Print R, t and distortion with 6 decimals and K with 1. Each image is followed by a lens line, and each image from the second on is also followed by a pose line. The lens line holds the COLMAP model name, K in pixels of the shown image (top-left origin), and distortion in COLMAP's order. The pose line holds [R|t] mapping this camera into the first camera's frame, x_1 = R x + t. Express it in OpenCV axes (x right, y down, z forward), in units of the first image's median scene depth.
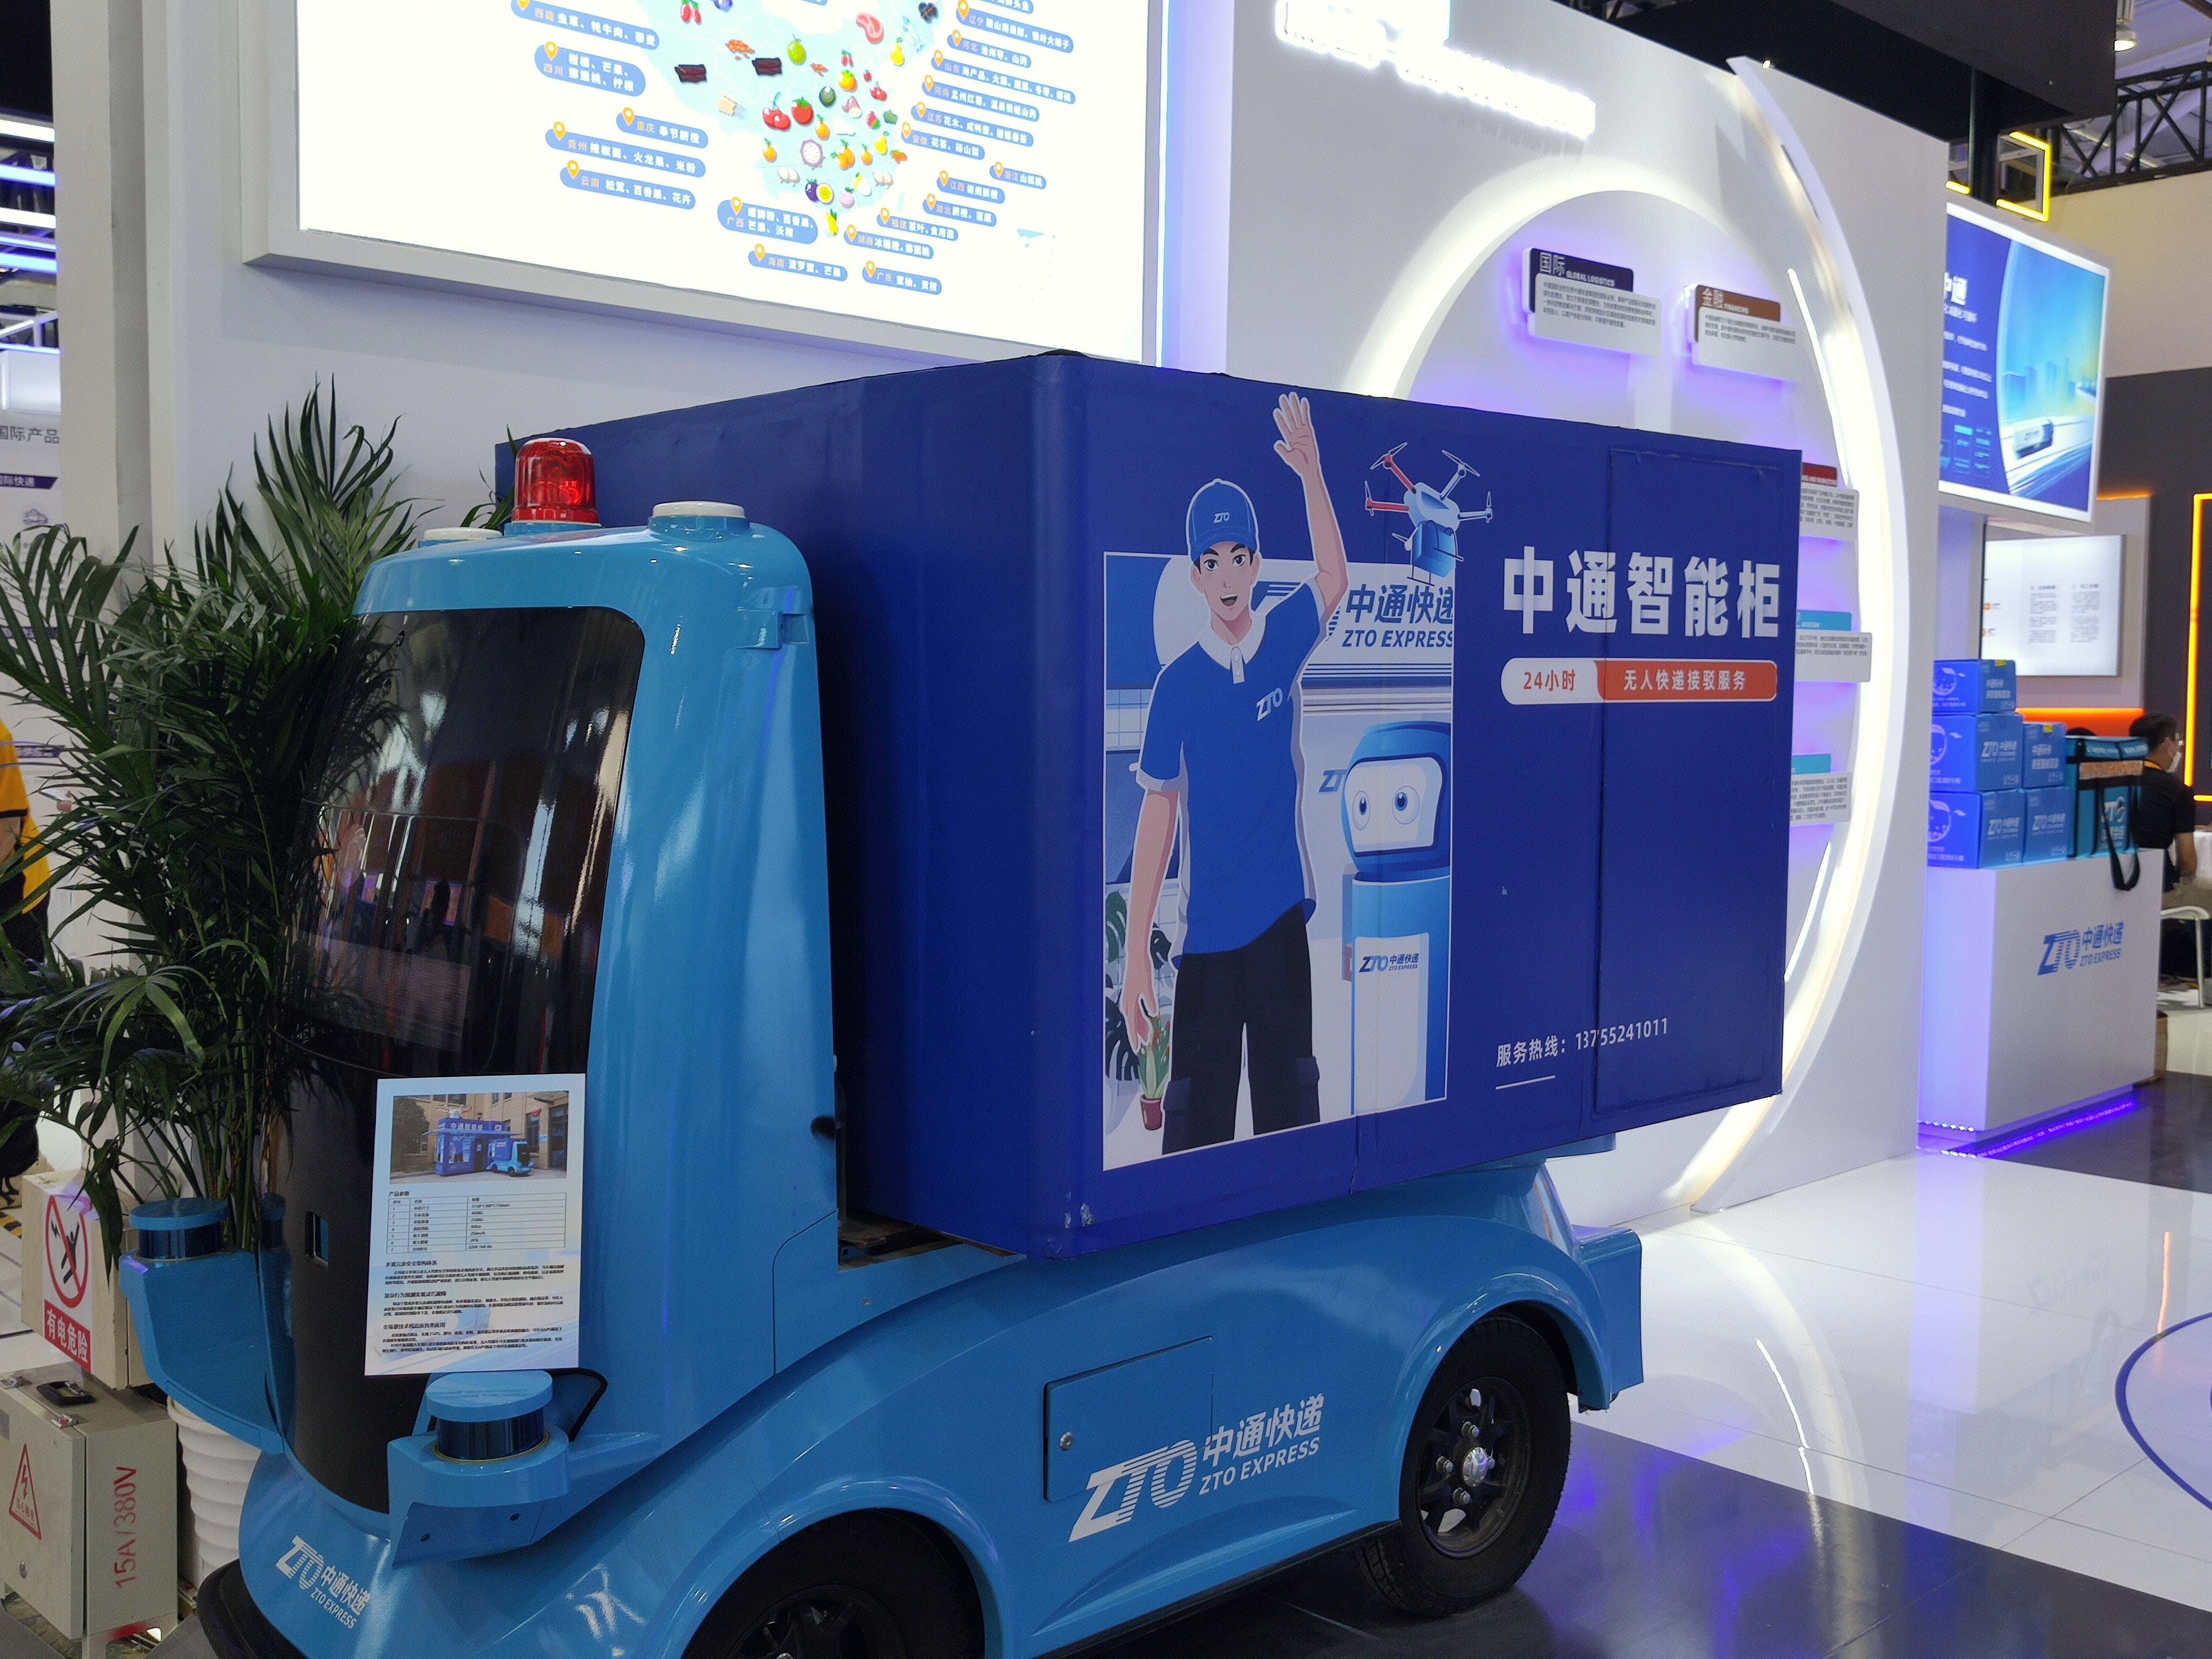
lens RADIAL K [[2008.8, 0, 1099.3], [0, 2008.8, 829.4], [0, 0, 1]] dist [-0.005017, 0.000000]
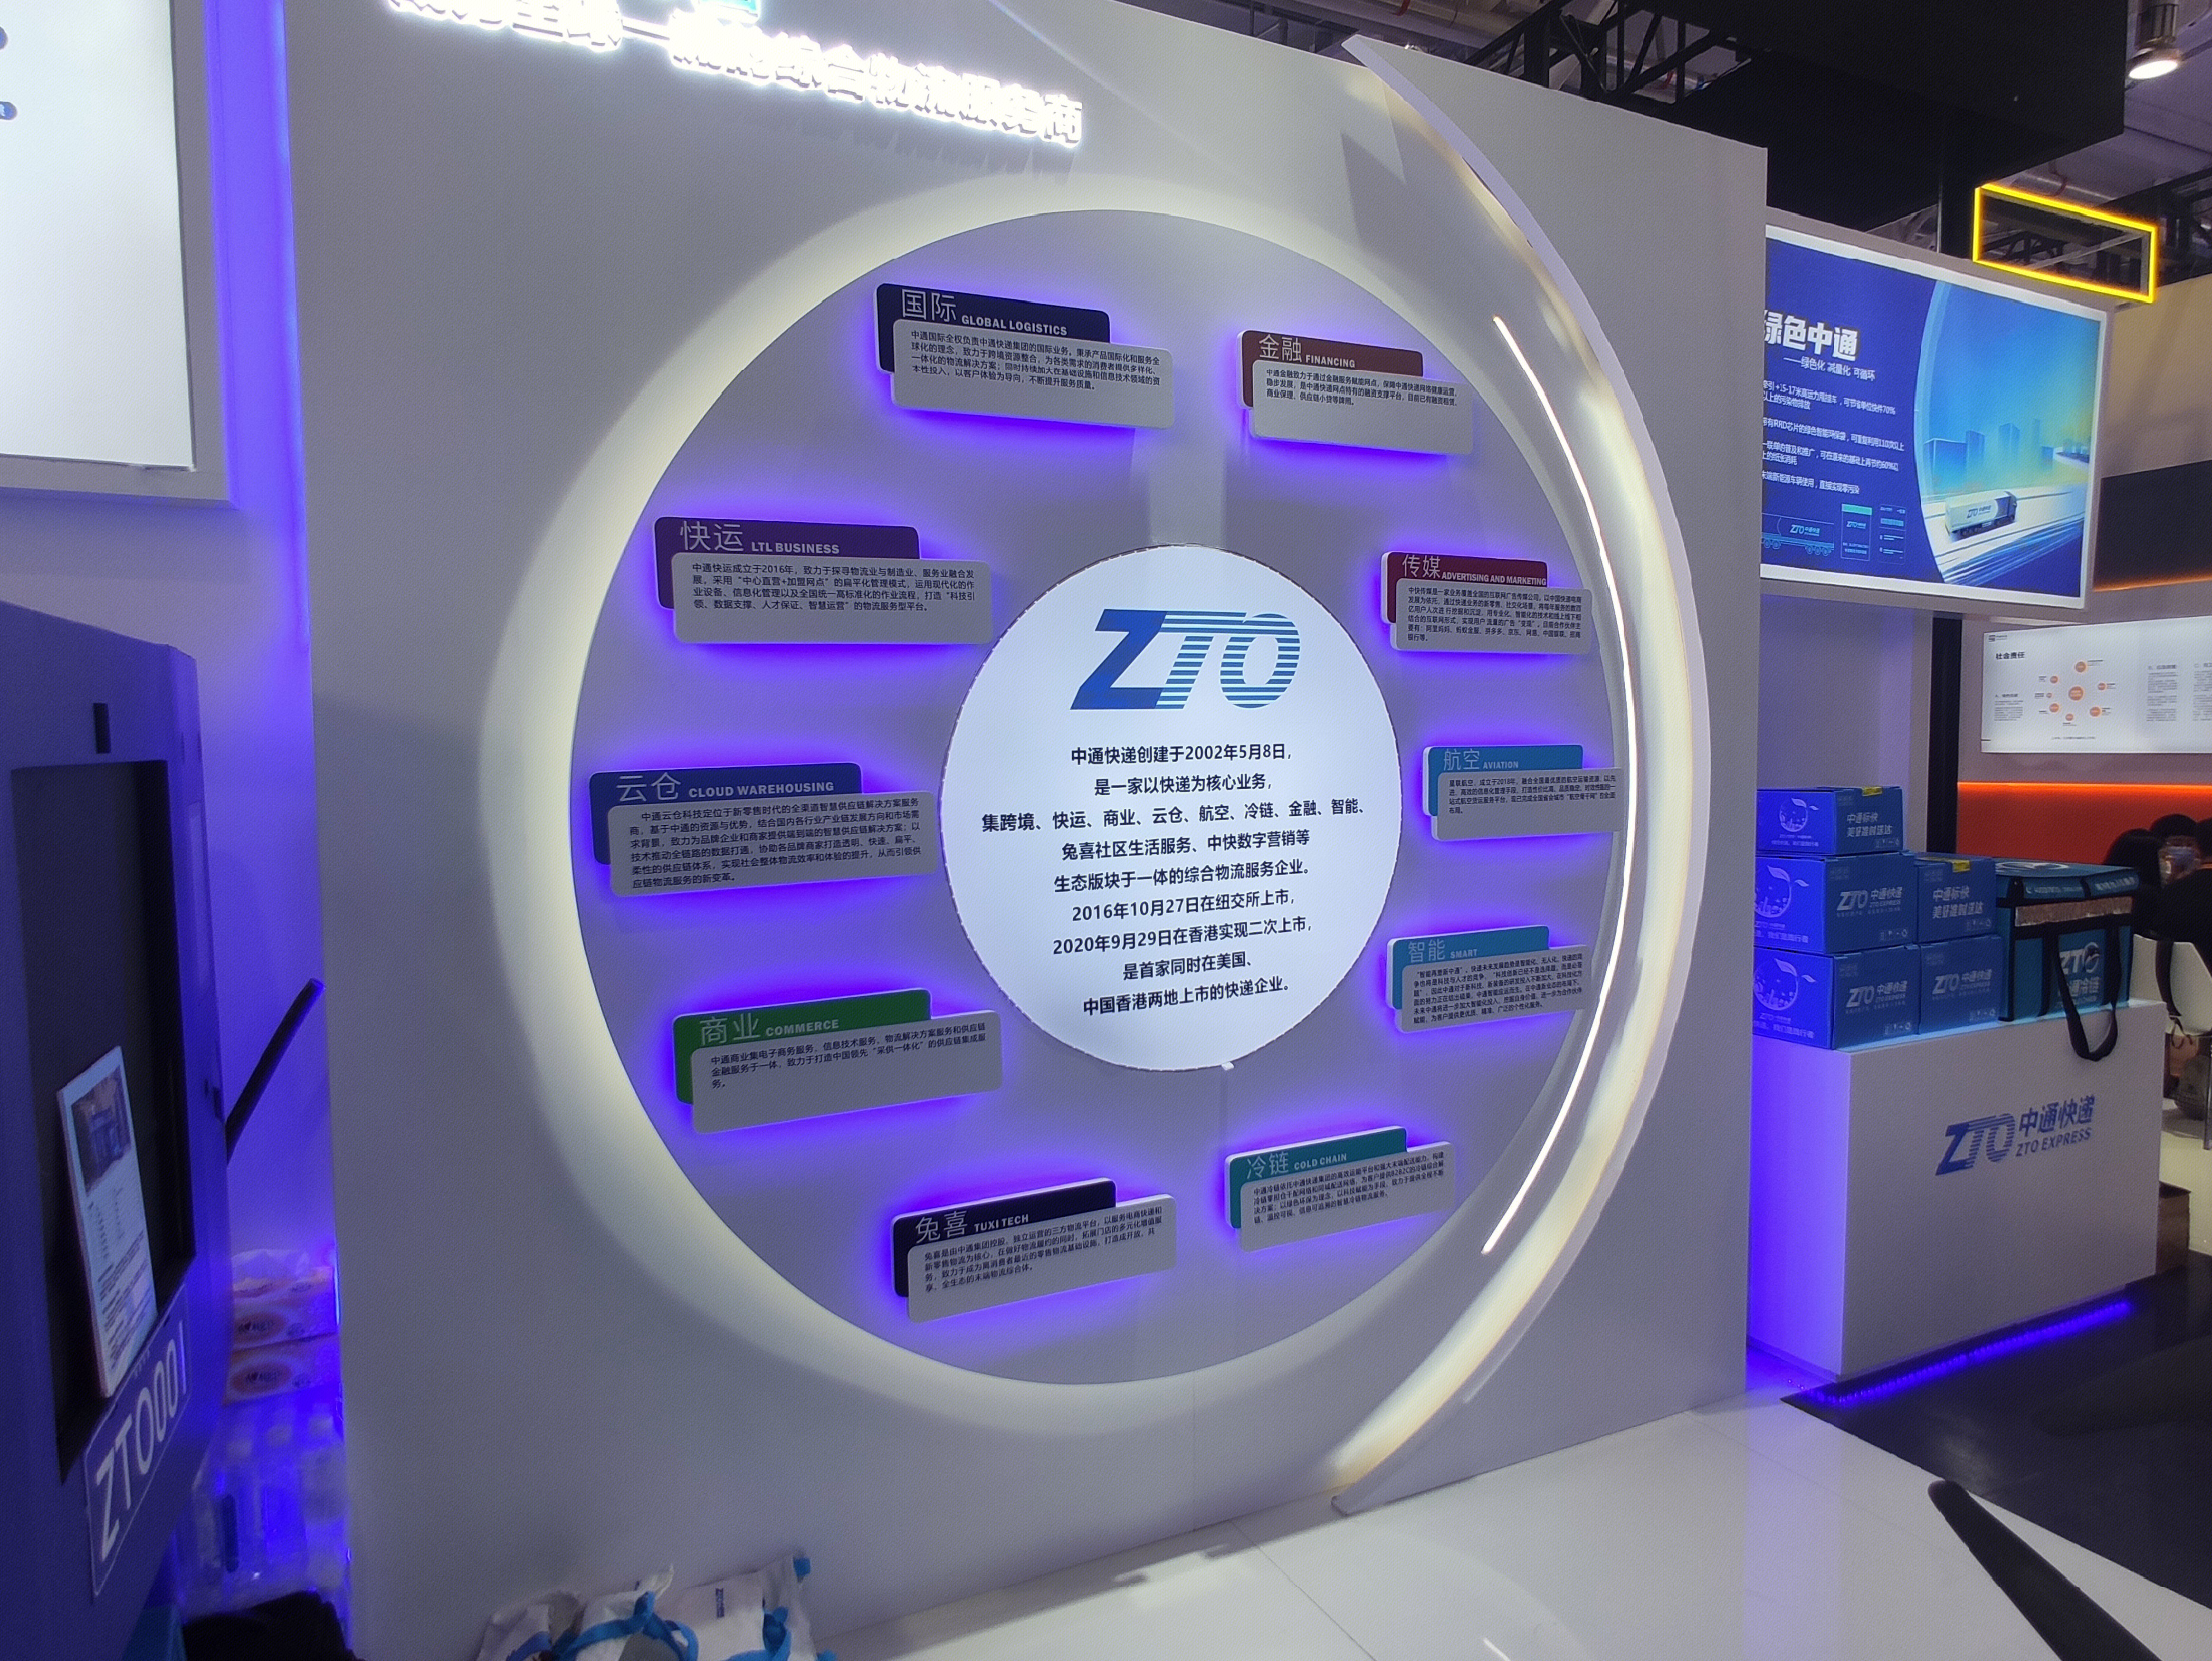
lens RADIAL K [[1352.1, 0, 1117.2], [0, 1352.1, 824.8], [0, 0, 1]] dist [-0.003906, 0.010785]
pose [[0.960829, 0.003068, -0.277126, 0.292202], [-0.005872, 0.999940, -0.009287, -0.059813], [0.277081, 0.010551, 0.960789, 0.372044]]
